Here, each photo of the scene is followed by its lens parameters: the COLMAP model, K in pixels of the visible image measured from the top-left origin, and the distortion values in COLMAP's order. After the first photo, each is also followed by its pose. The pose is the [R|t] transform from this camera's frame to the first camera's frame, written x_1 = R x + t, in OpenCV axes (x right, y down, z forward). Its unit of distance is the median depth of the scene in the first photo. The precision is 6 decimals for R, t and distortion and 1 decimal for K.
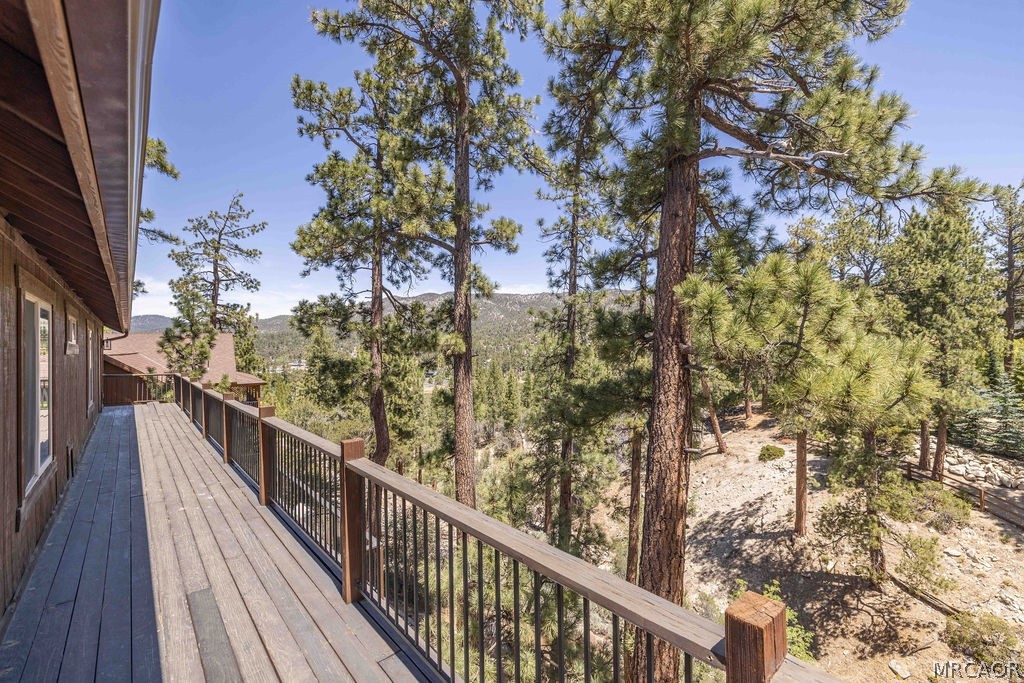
lens RADIAL K [[443.0, 0, 512.0], [0, 443.0, 341.5], [0, 0, 1]] dist [0.007639, -0.000457]
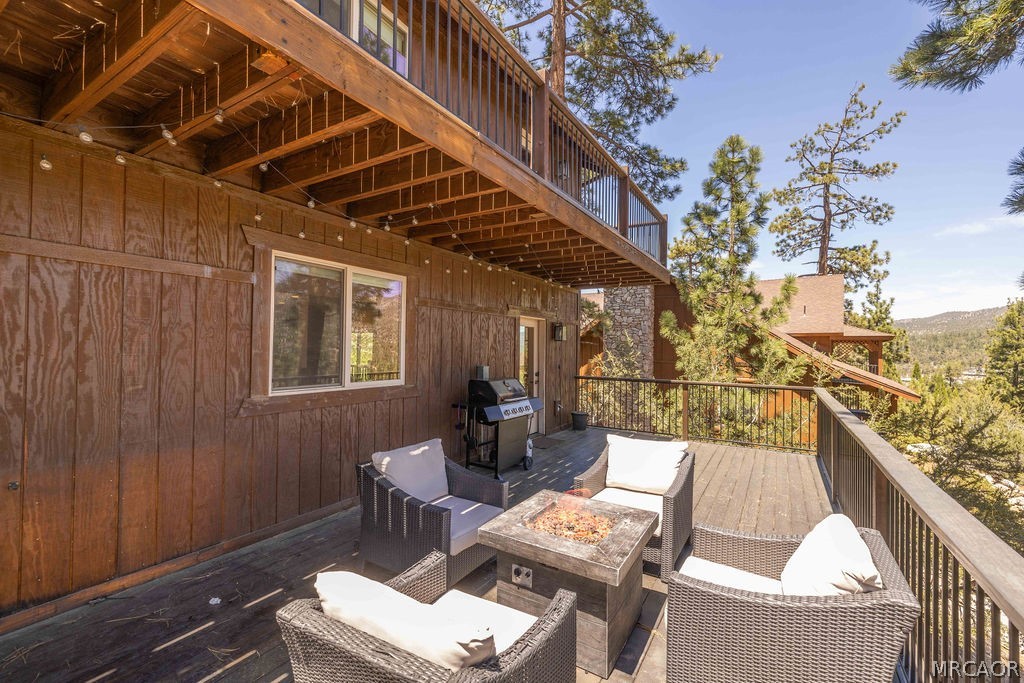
lens RADIAL K [[443.0, 0, 512.0], [0, 443.0, 341.5], [0, 0, 1]] dist [0.007639, -0.000457]
pose [[0.310988, -0.004857, -0.950402, -0.100106], [-0.003137, 0.999976, -0.006137, 0.086482], [0.950409, 0.004890, 0.310965, 0.236581]]
